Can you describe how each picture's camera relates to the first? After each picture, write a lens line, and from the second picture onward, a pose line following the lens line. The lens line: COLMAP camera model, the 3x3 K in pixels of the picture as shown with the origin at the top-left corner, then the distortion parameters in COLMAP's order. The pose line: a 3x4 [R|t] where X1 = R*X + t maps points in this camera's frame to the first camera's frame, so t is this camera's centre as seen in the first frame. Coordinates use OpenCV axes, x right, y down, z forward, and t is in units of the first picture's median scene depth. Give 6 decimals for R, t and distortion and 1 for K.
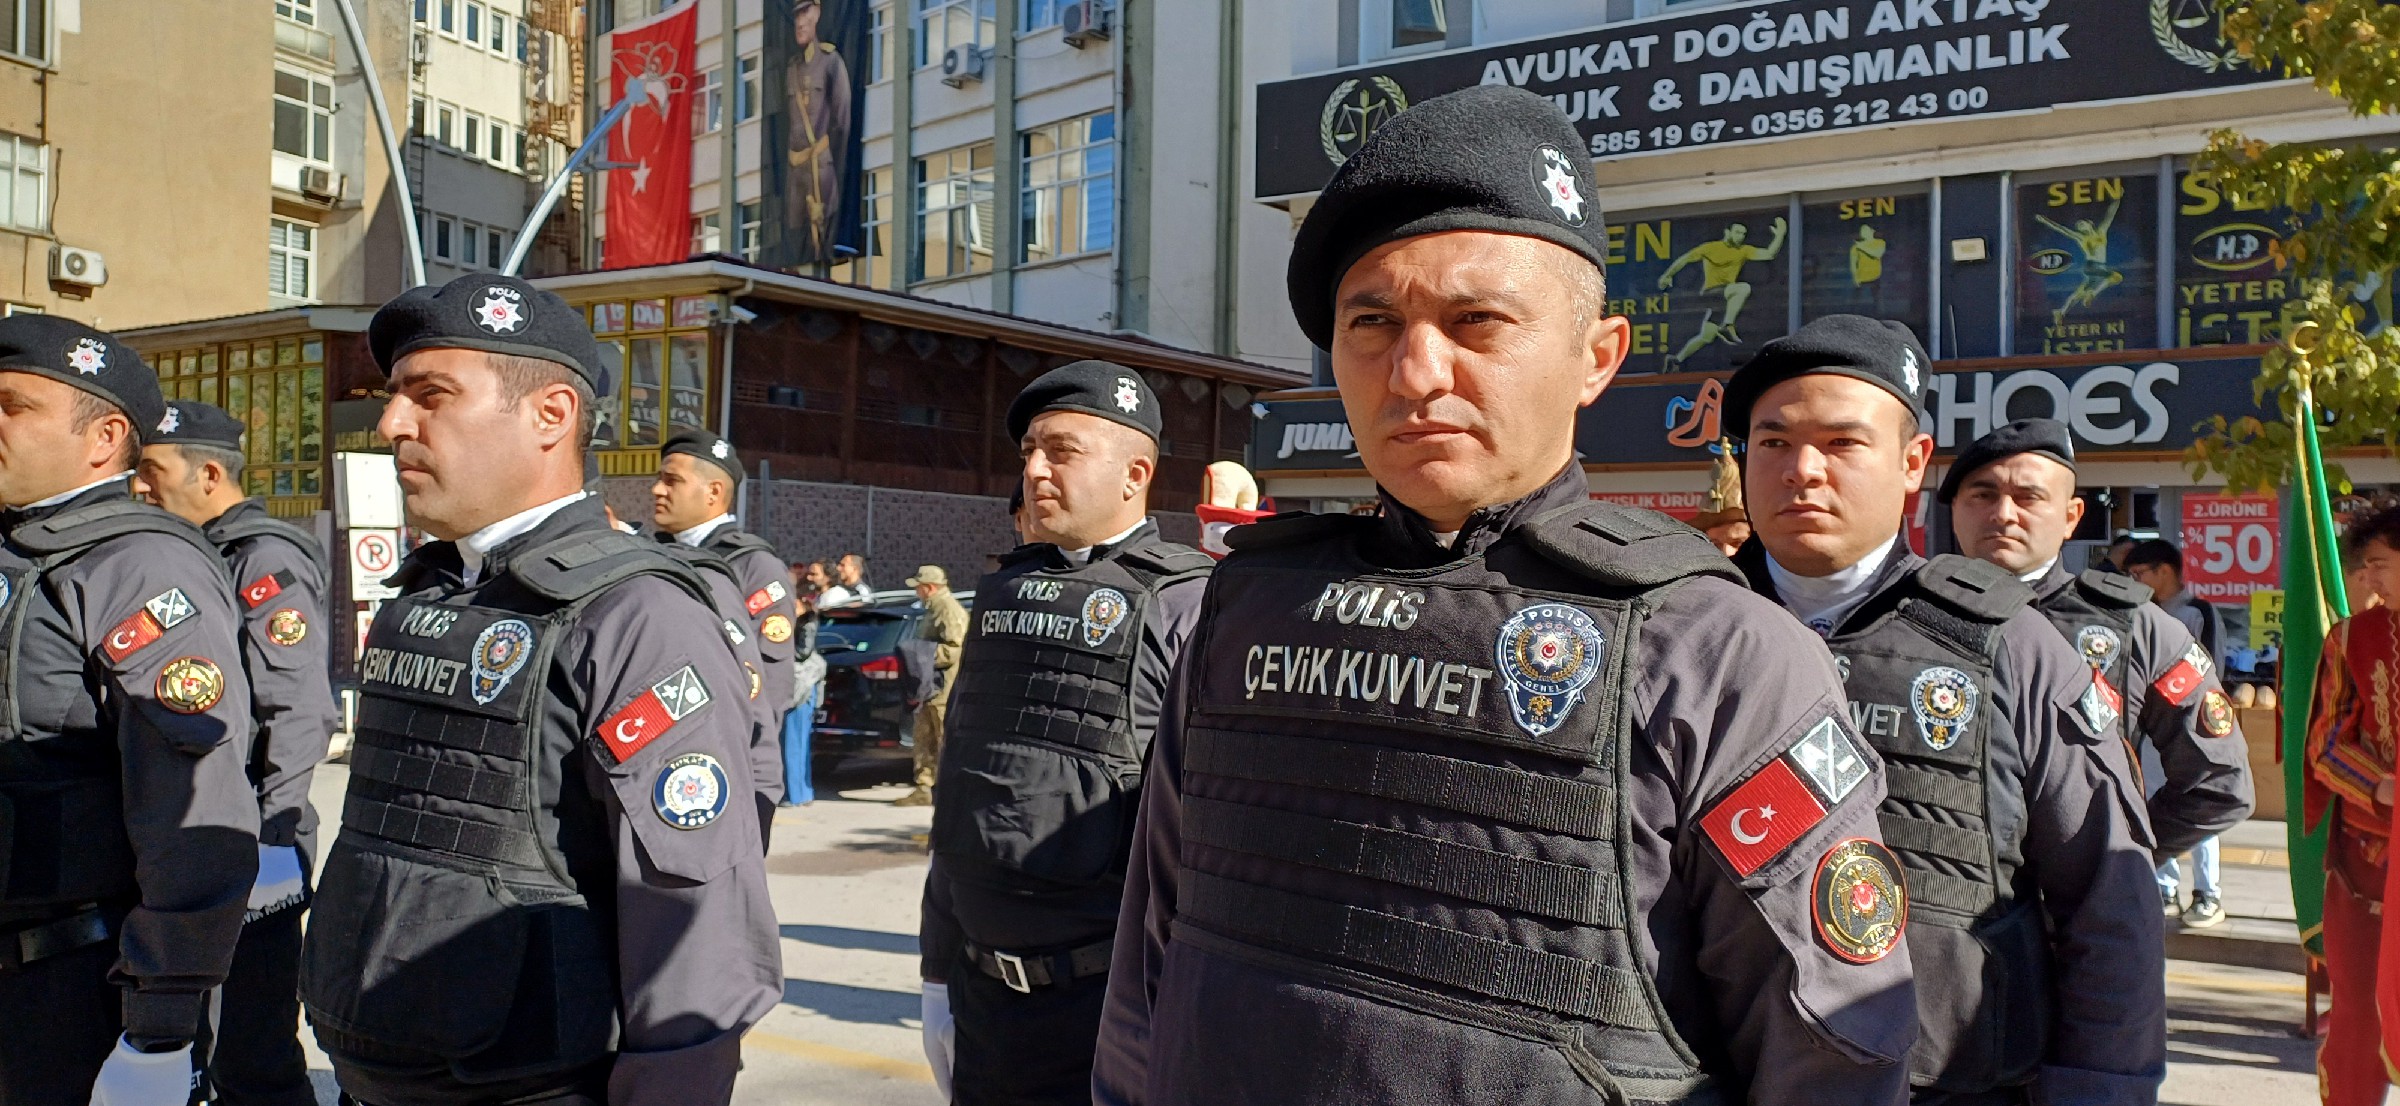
lens RADIAL K [[1787.4, 0, 1231.2], [0, 1787.4, 554.3], [0, 0, 1]] dist [0.074007, -0.067429]
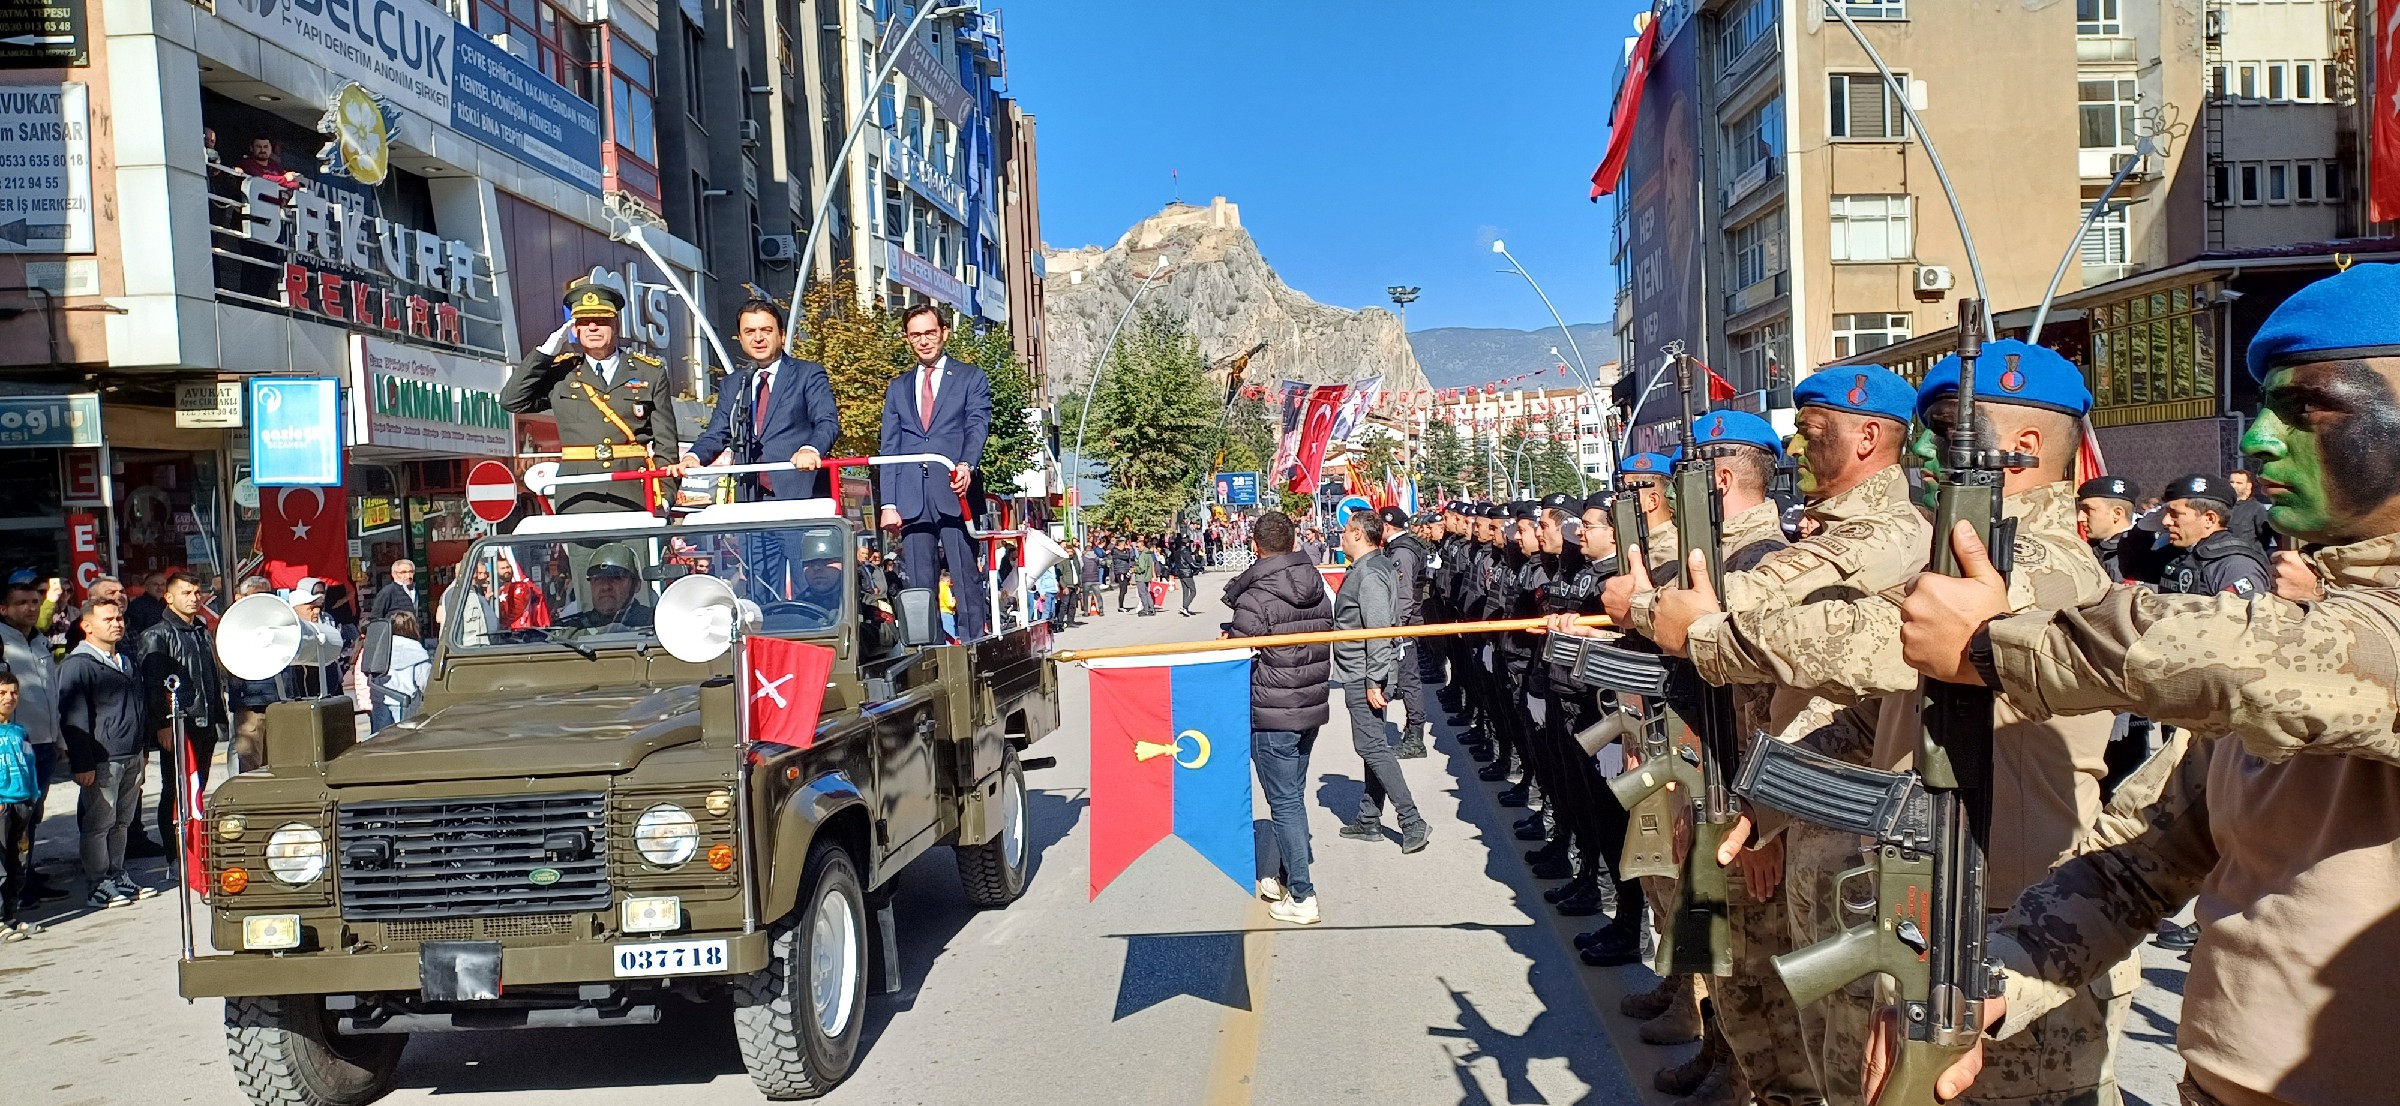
lens RADIAL K [[1787.4, 0, 1196.1], [0, 1787.4, 575.3], [0, 0, 1]] dist [0.074007, -0.067429]
pose [[0.499554, -0.009663, -0.866229, 0.276651], [0.066604, 0.997406, 0.027284, -0.007914], [0.863718, -0.071325, 0.498902, -0.185676]]
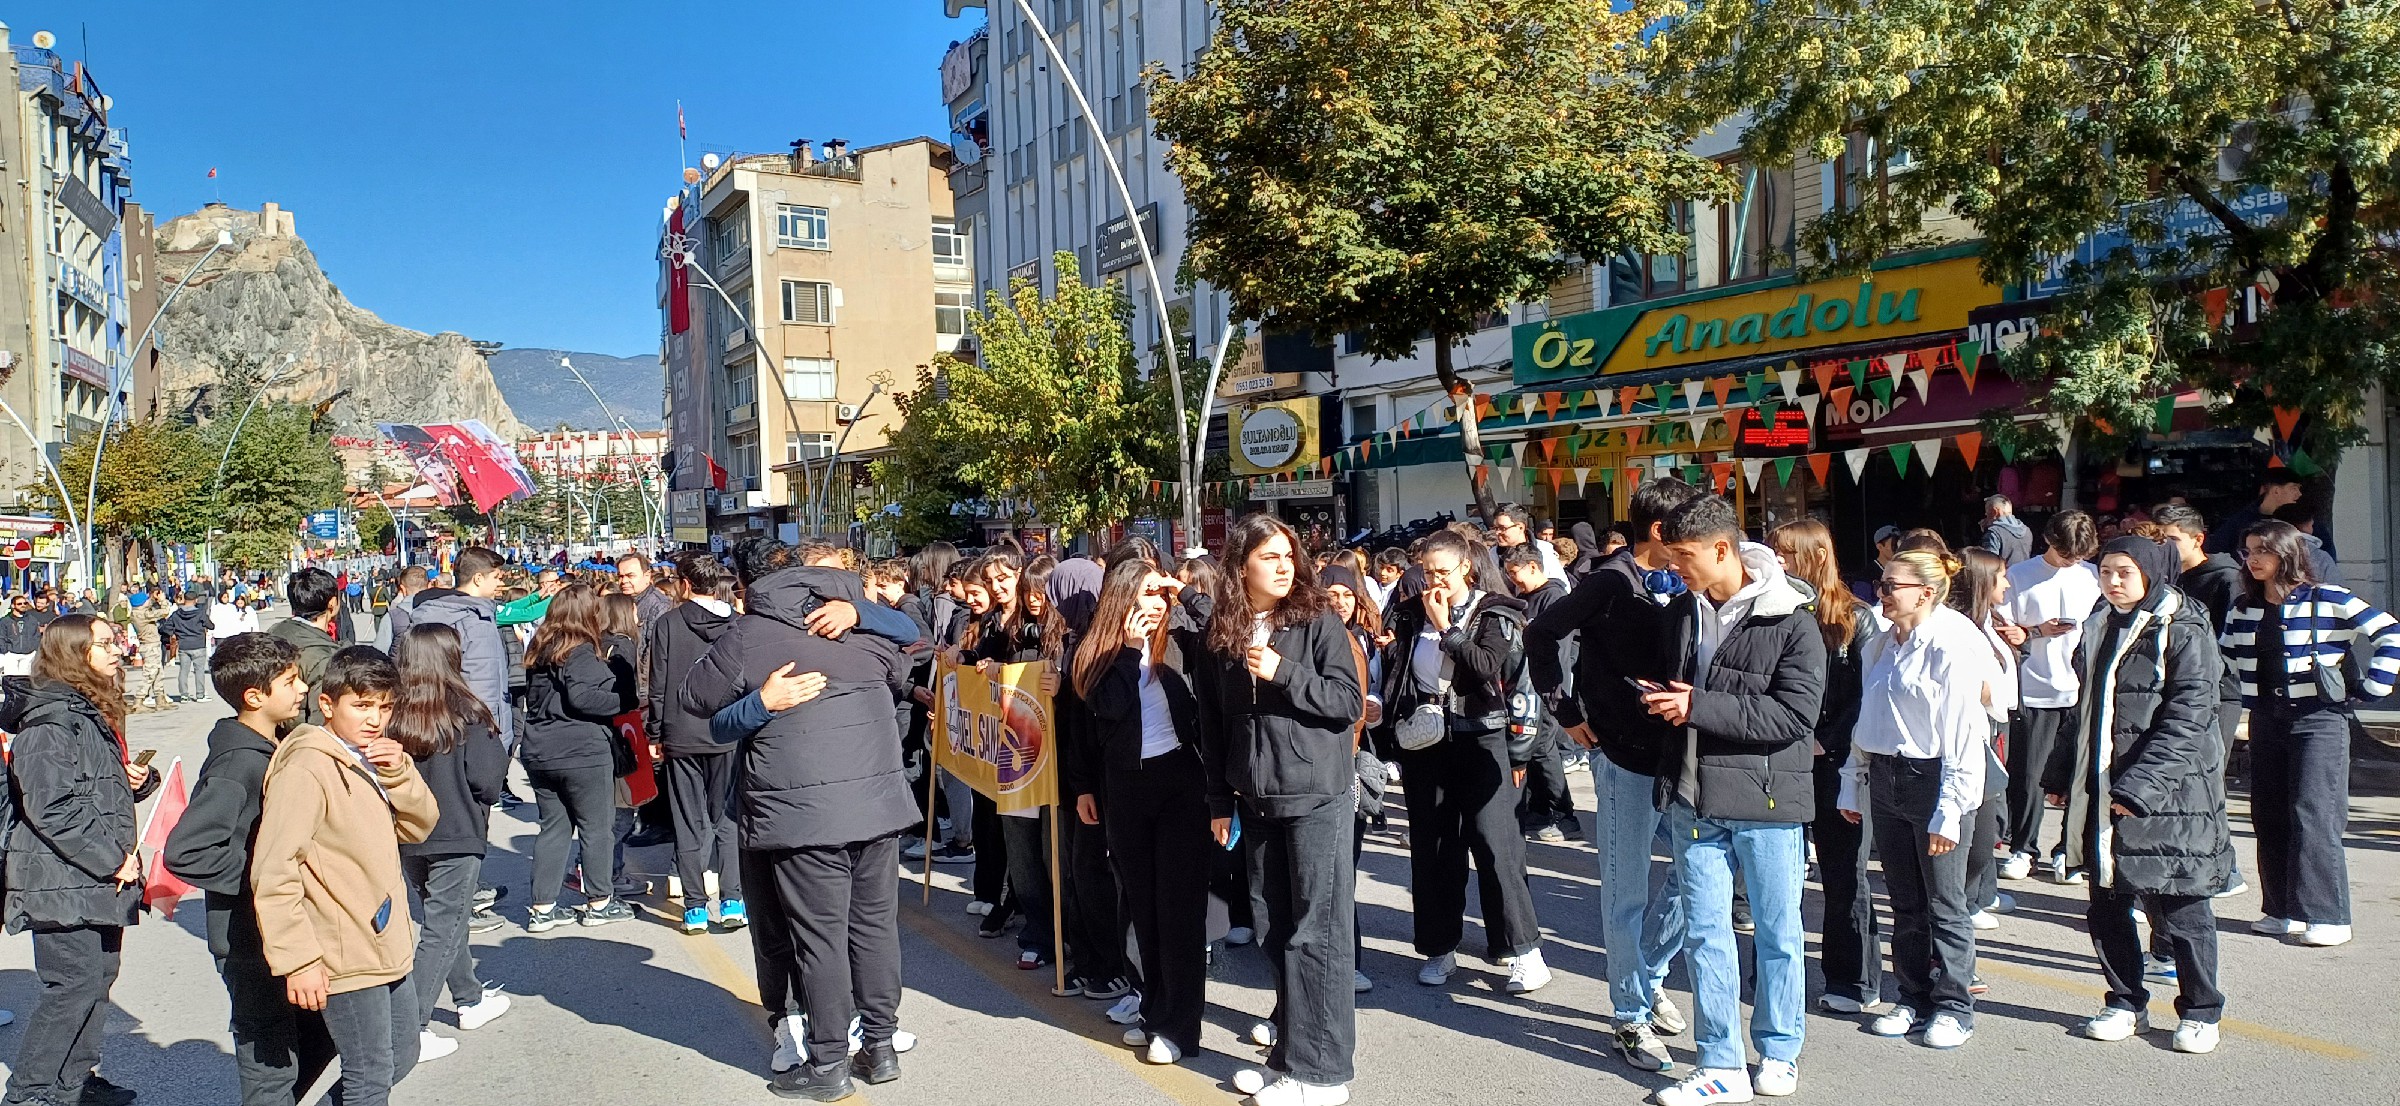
lens RADIAL K [[1787.4, 0, 1182.9], [0, 1787.4, 543.6], [0, 0, 1]] dist [0.074007, -0.067429]
pose [[0.845928, -0.032942, -0.532279, 0.866939], [0.052250, 0.998408, 0.021248, -0.023975], [0.530732, -0.045785, 0.846302, -0.634453]]
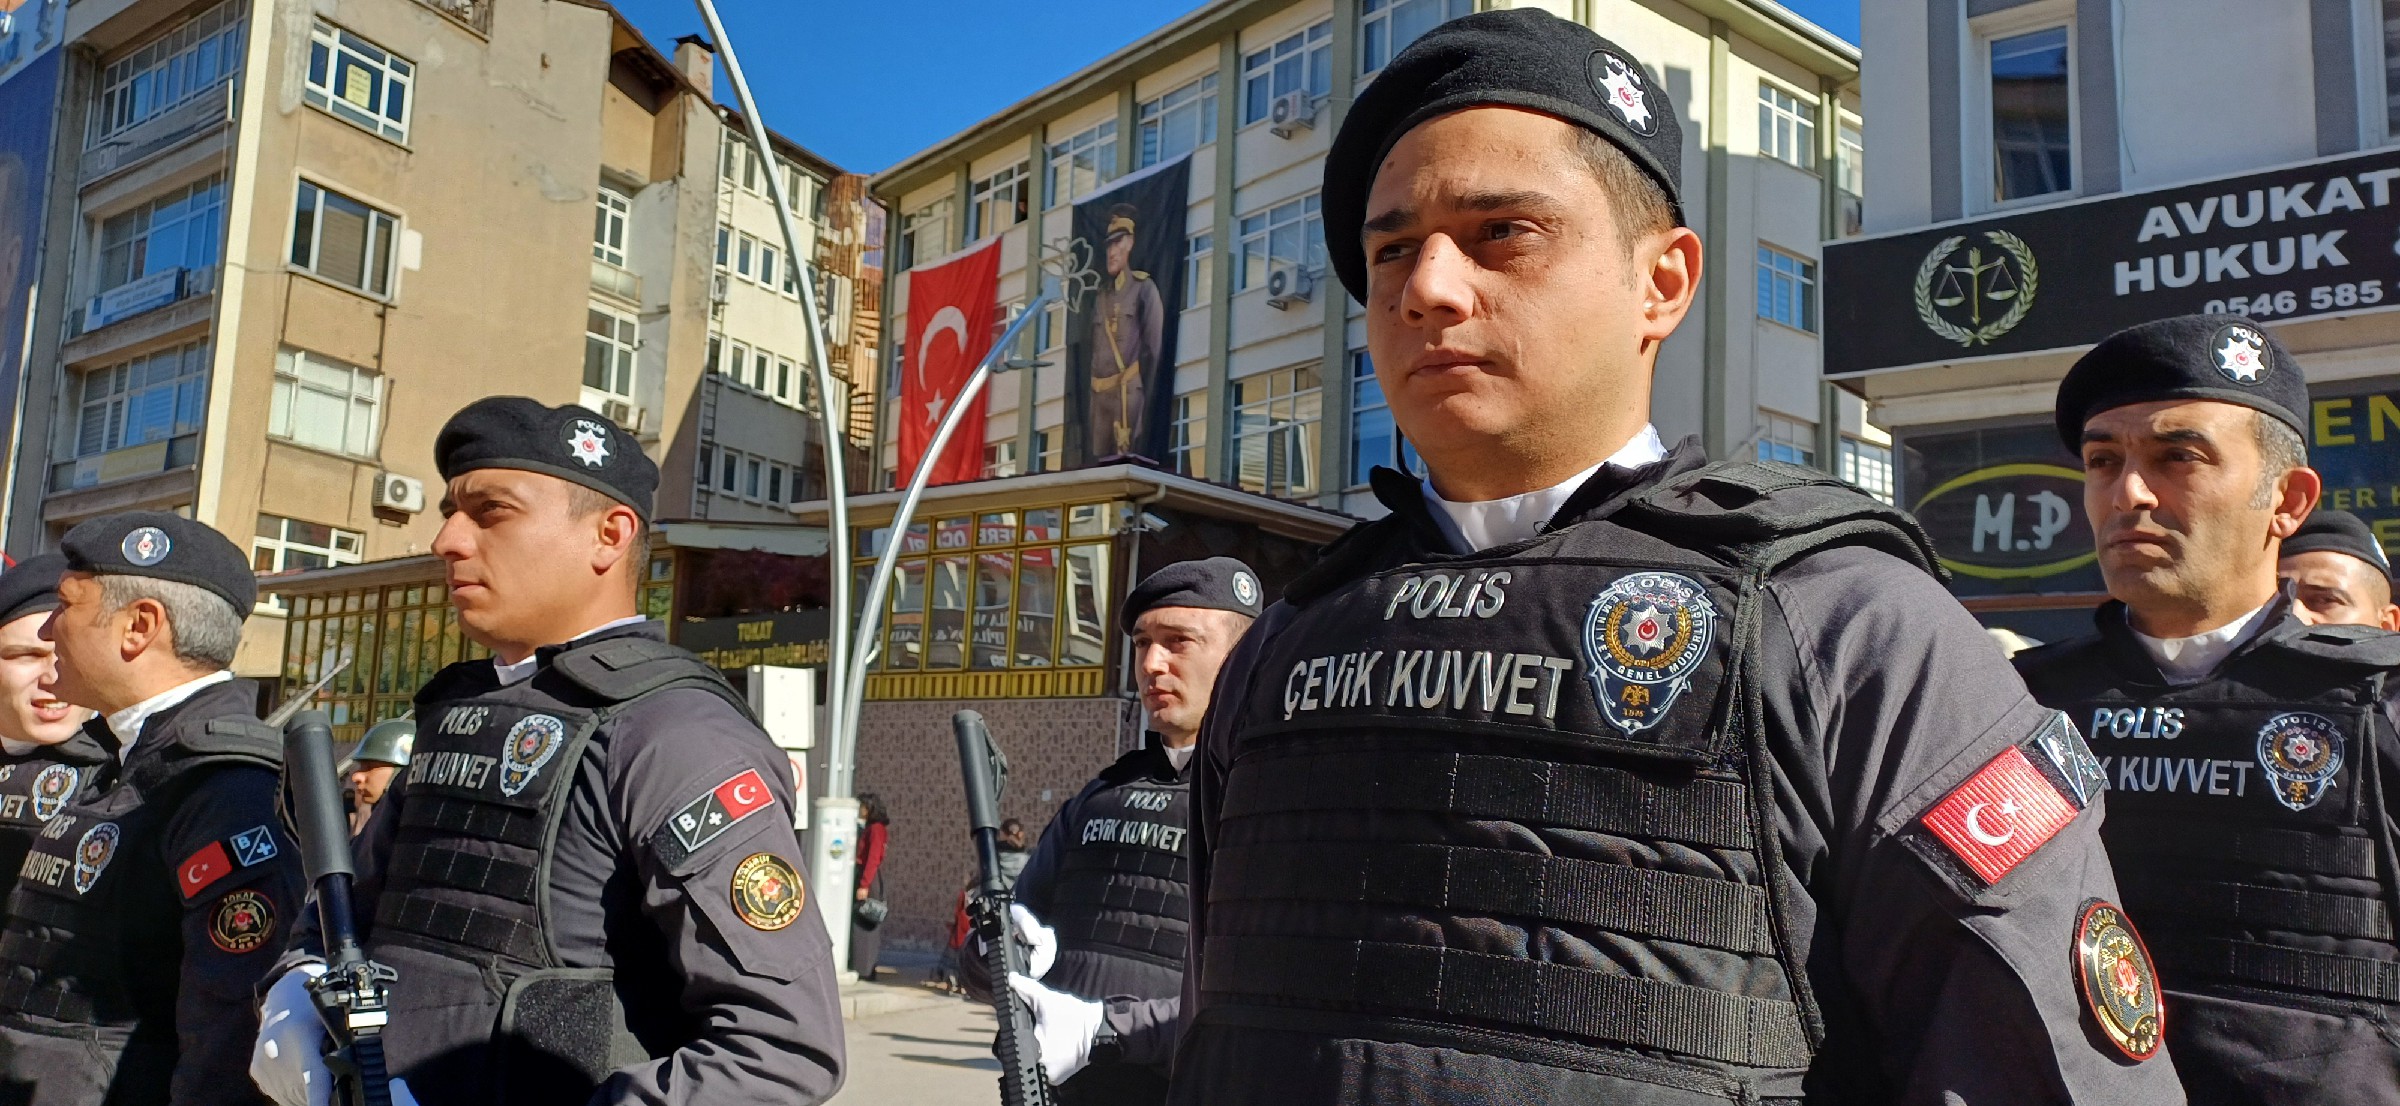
lens RADIAL K [[1787.4, 0, 1219.0], [0, 1787.4, 563.6], [0, 0, 1]] dist [0.074007, -0.067429]
pose [[0.994878, 0.007997, -0.100765, -0.081187], [-0.021420, 0.990905, -0.132846, 0.003762], [0.098786, 0.134324, 0.986001, 0.062774]]
